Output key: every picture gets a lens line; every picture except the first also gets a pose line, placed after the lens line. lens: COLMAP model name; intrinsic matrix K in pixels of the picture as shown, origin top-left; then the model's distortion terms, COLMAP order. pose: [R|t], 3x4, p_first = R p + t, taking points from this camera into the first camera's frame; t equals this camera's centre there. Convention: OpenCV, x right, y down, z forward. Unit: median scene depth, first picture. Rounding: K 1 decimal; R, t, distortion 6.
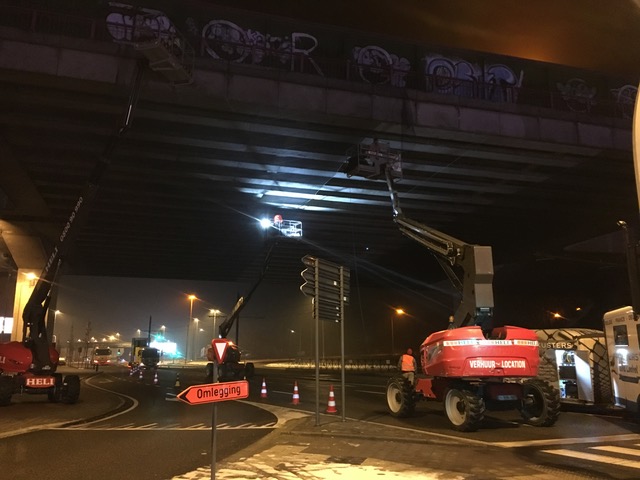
lens RADIAL K [[537.6, 0, 321.5], [0, 537.6, 240.5], [0, 0, 1]] dist [0.019519, 0.009705]
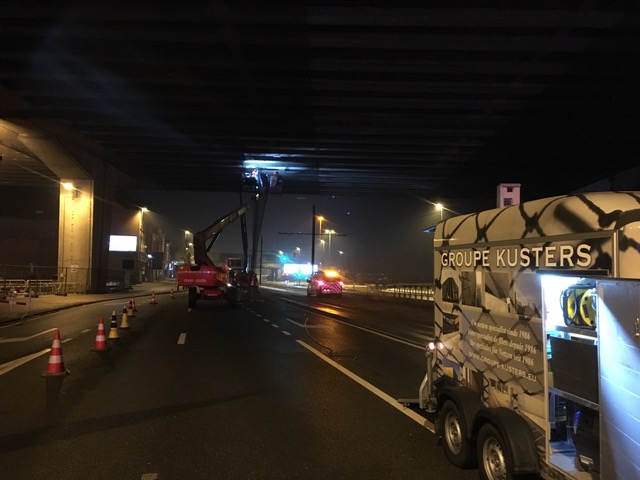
lens RADIAL K [[537.6, 0, 318.7], [0, 537.6, 237.9], [0, 0, 1]] dist [0.019519, 0.009705]
pose [[0.955516, 0.002470, -0.294929, 0.407990], [0.037080, 0.991025, 0.128431, 0.149569], [0.292599, -0.133653, 0.946849, 0.733497]]
